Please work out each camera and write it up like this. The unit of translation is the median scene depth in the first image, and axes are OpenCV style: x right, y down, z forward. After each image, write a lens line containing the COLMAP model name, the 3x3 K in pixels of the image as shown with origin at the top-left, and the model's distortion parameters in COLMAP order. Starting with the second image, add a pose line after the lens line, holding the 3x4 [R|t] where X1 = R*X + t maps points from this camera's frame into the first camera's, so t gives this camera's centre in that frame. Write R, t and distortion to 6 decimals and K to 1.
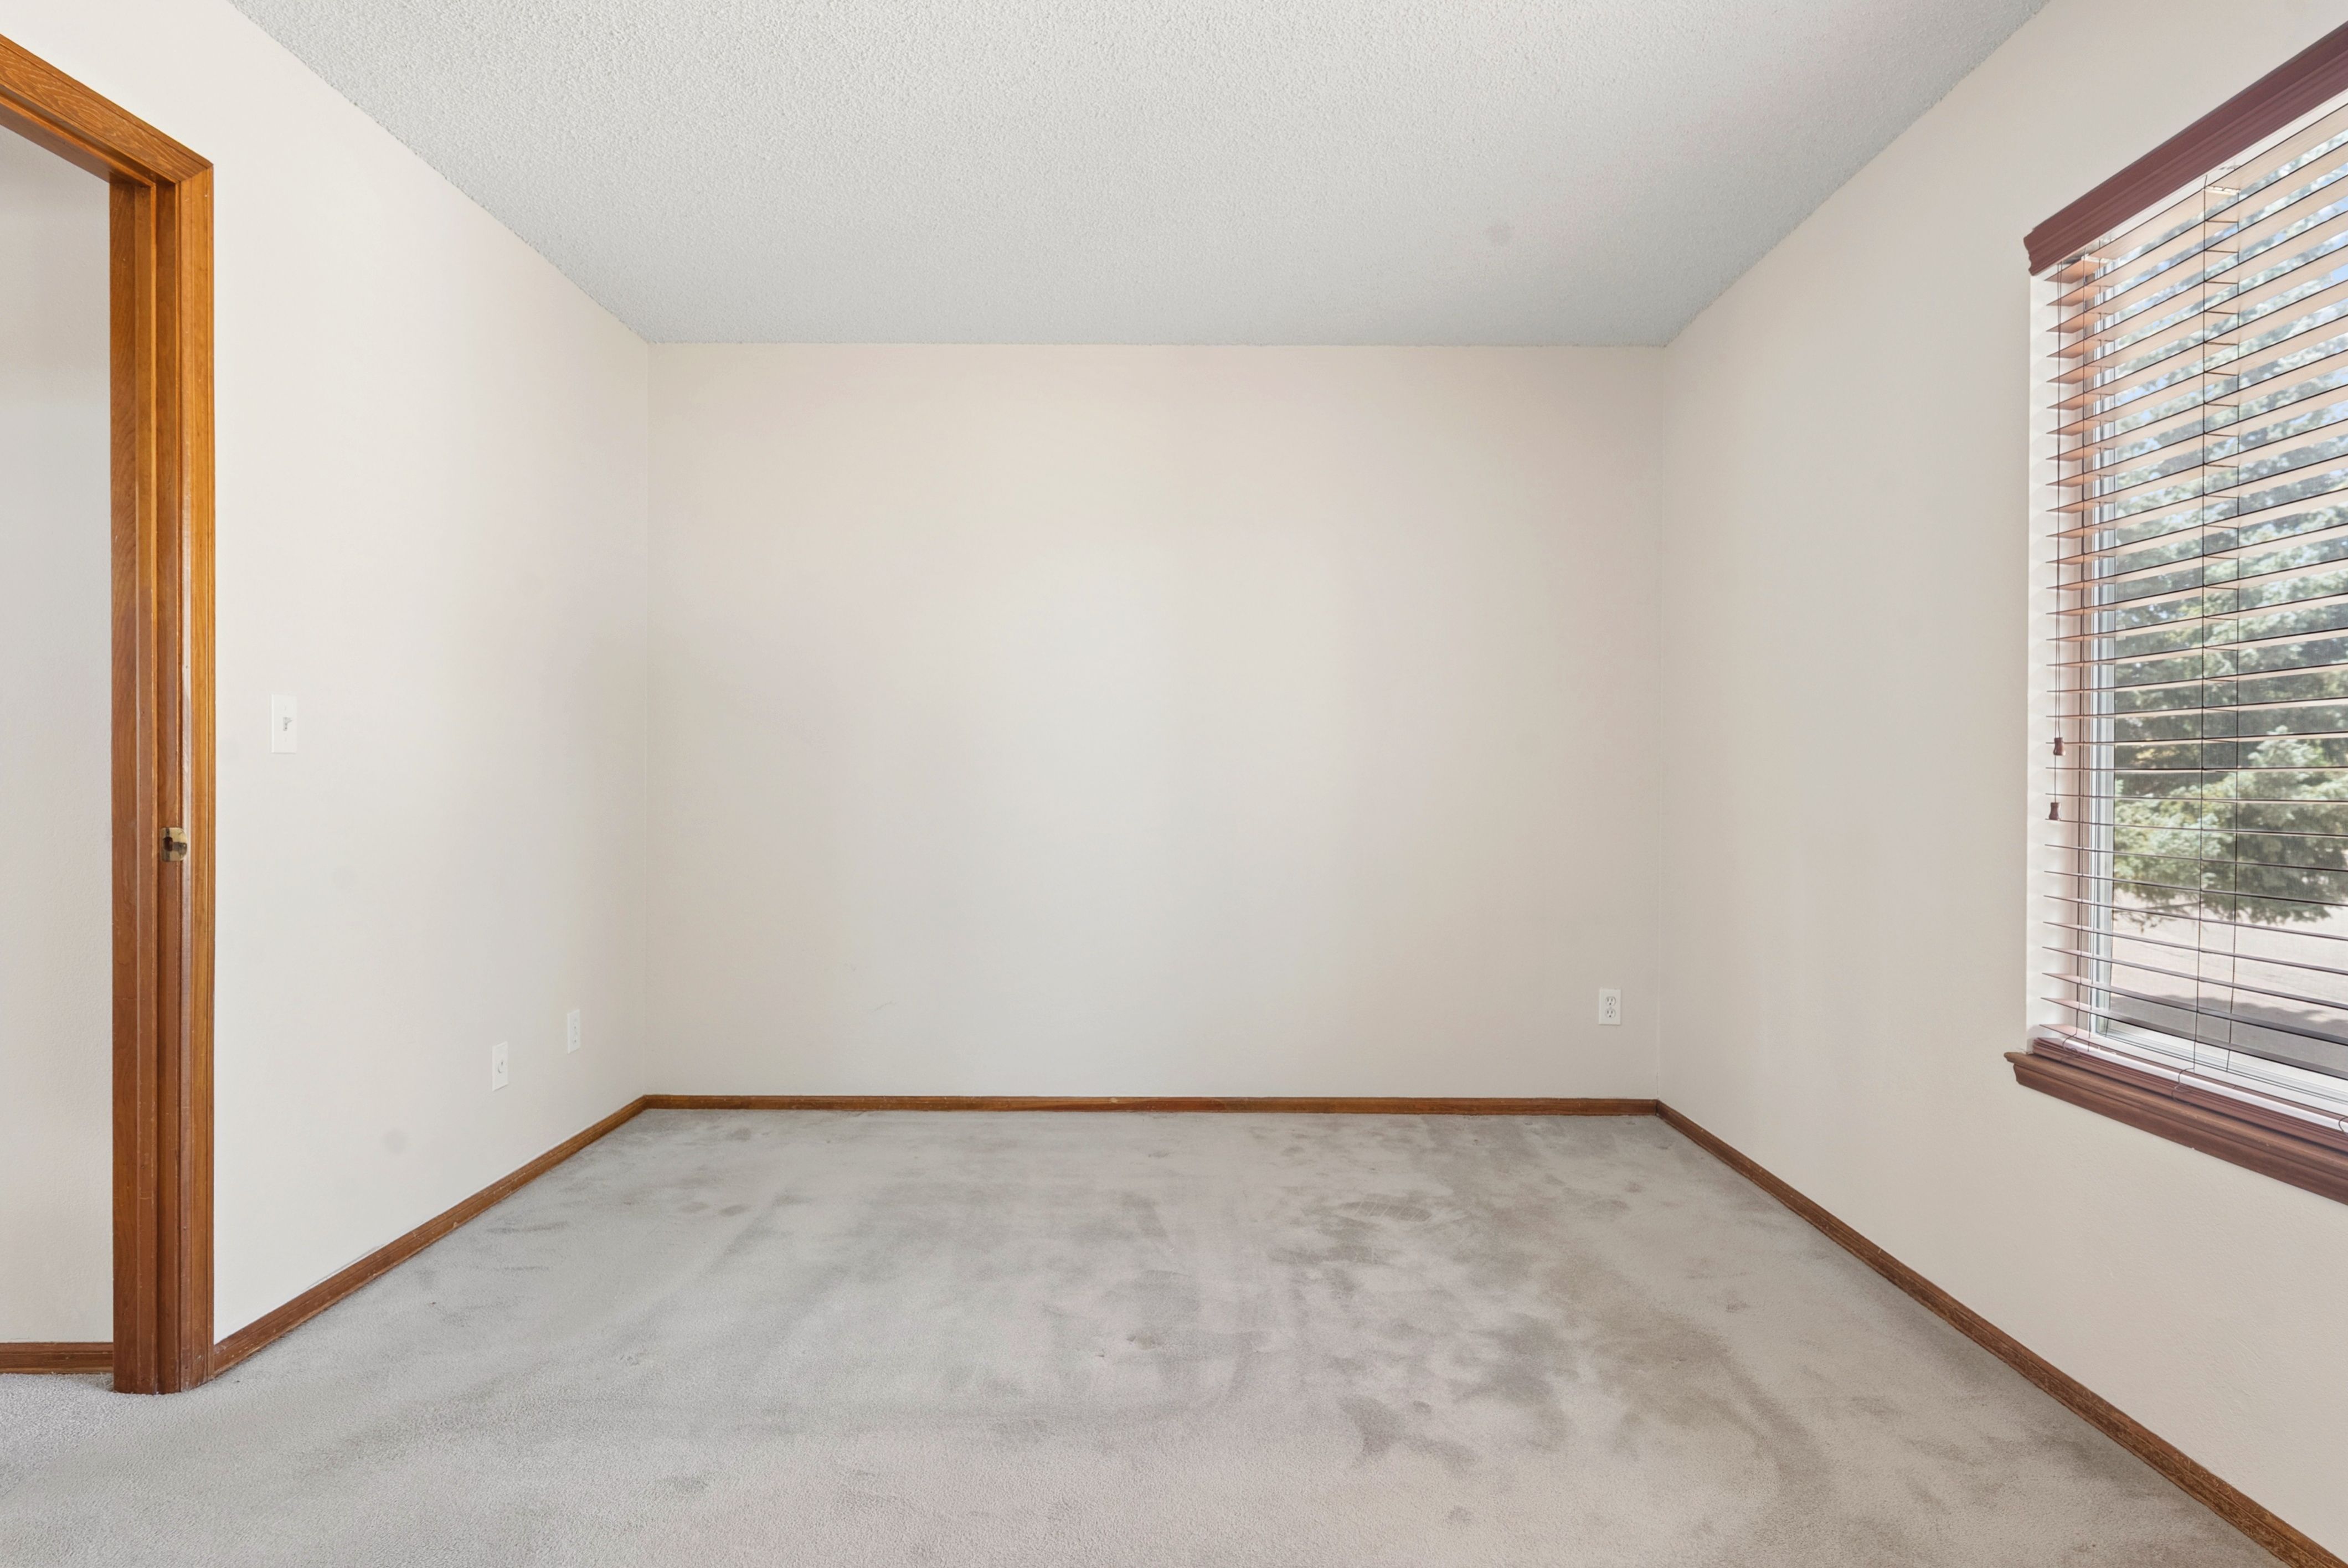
lens RADIAL K [[1323.1, 0, 1115.9], [0, 1323.1, 800.5], [0, 0, 1]] dist [0.004429, -0.001253]
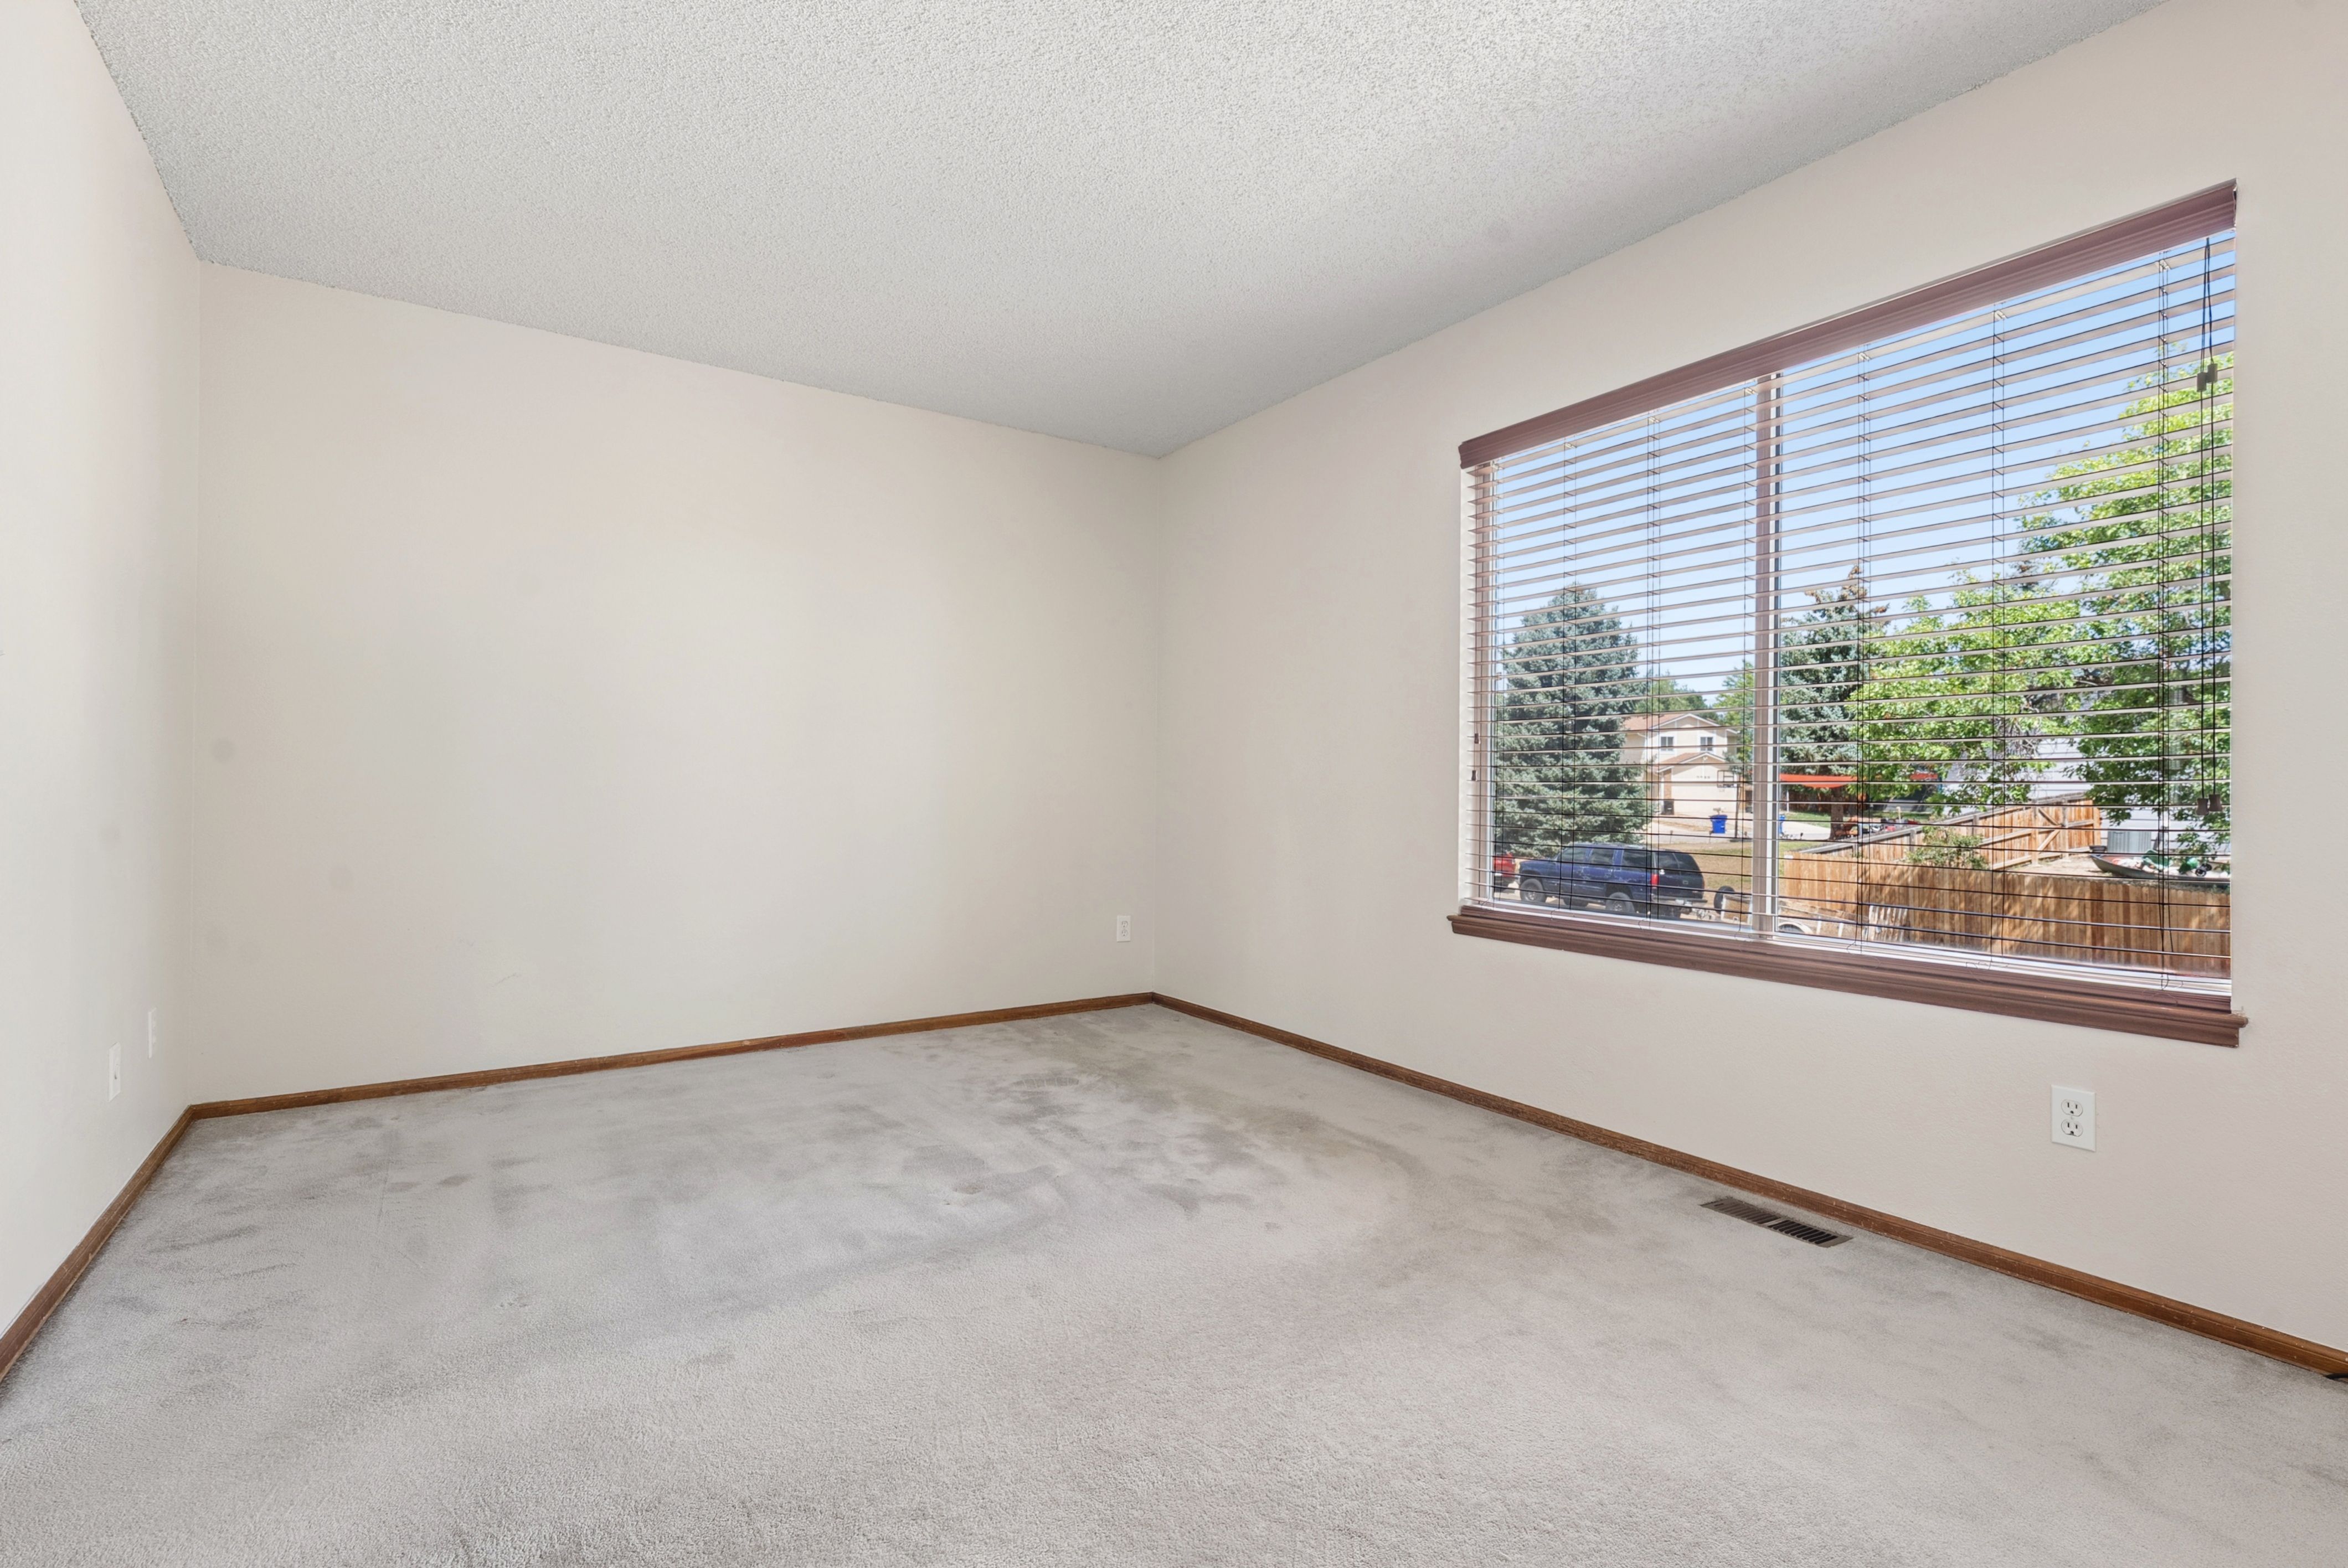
lens RADIAL K [[1151.5, 0, 1163.5], [0, 1151.5, 796.0], [0, 0, 1]] dist [0.003545, -0.002114]
pose [[0.819926, -0.001993, 0.572466, -0.428558], [0.004537, 0.999985, -0.003017, 0.032549], [-0.572451, 0.005072, 0.819923, -0.016545]]
